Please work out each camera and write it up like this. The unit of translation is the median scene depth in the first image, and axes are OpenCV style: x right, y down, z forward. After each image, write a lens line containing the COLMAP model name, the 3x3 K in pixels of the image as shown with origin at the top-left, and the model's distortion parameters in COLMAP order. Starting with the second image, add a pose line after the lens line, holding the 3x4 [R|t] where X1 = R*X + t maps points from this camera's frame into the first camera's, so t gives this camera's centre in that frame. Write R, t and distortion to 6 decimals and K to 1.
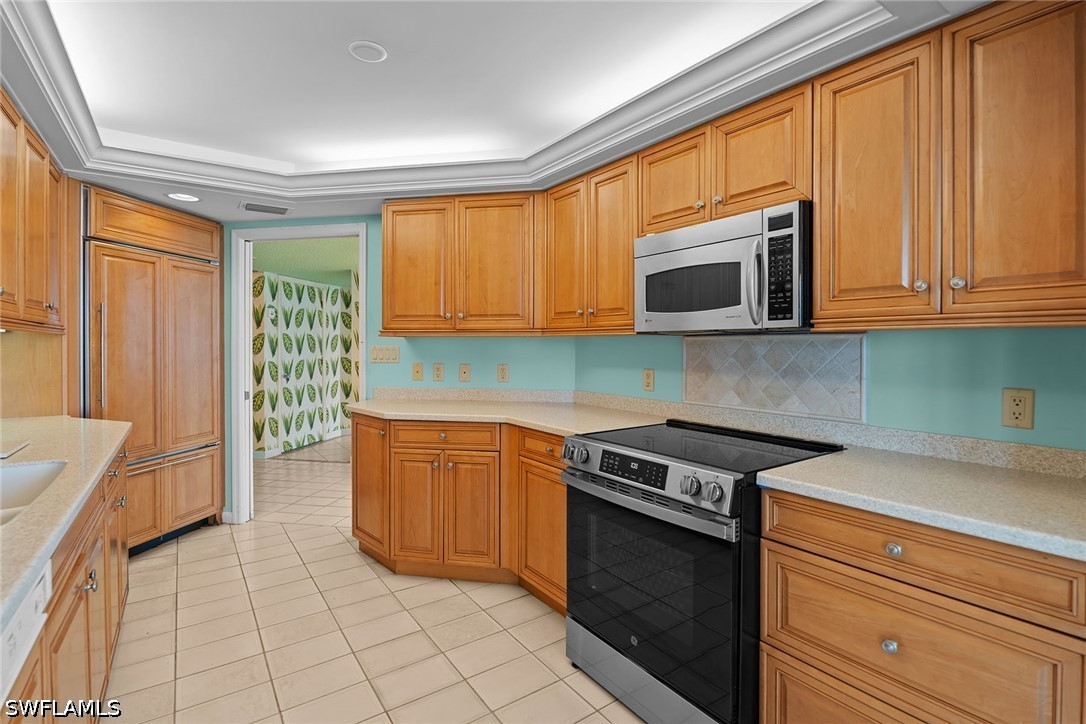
lens RADIAL K [[514.5, 0, 550.9], [0, 514.5, 351.3], [0, 0, 1]] dist [0.002283, -0.000006]
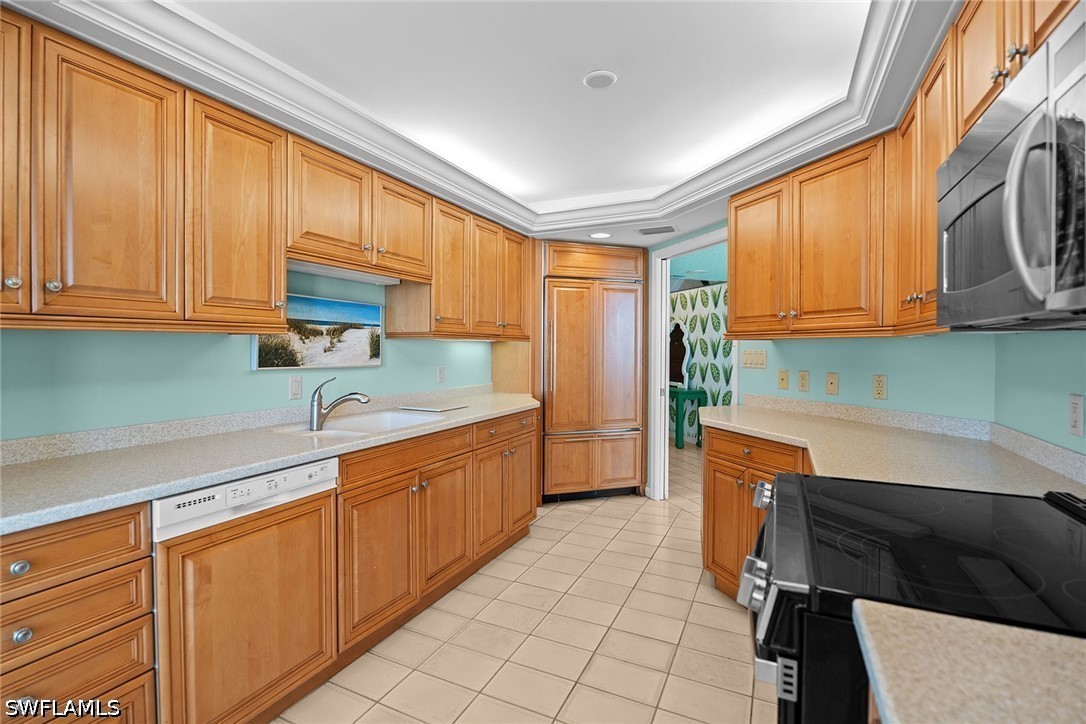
lens RADIAL K [[514.5, 0, 550.8], [0, 514.5, 359.2], [0, 0, 1]] dist [0.002283, -0.000006]
pose [[0.490028, 0.018868, -0.871502, 0.362099], [-0.011942, 0.999817, 0.014932, -0.003821], [0.871625, 0.003091, 0.490164, 0.250031]]
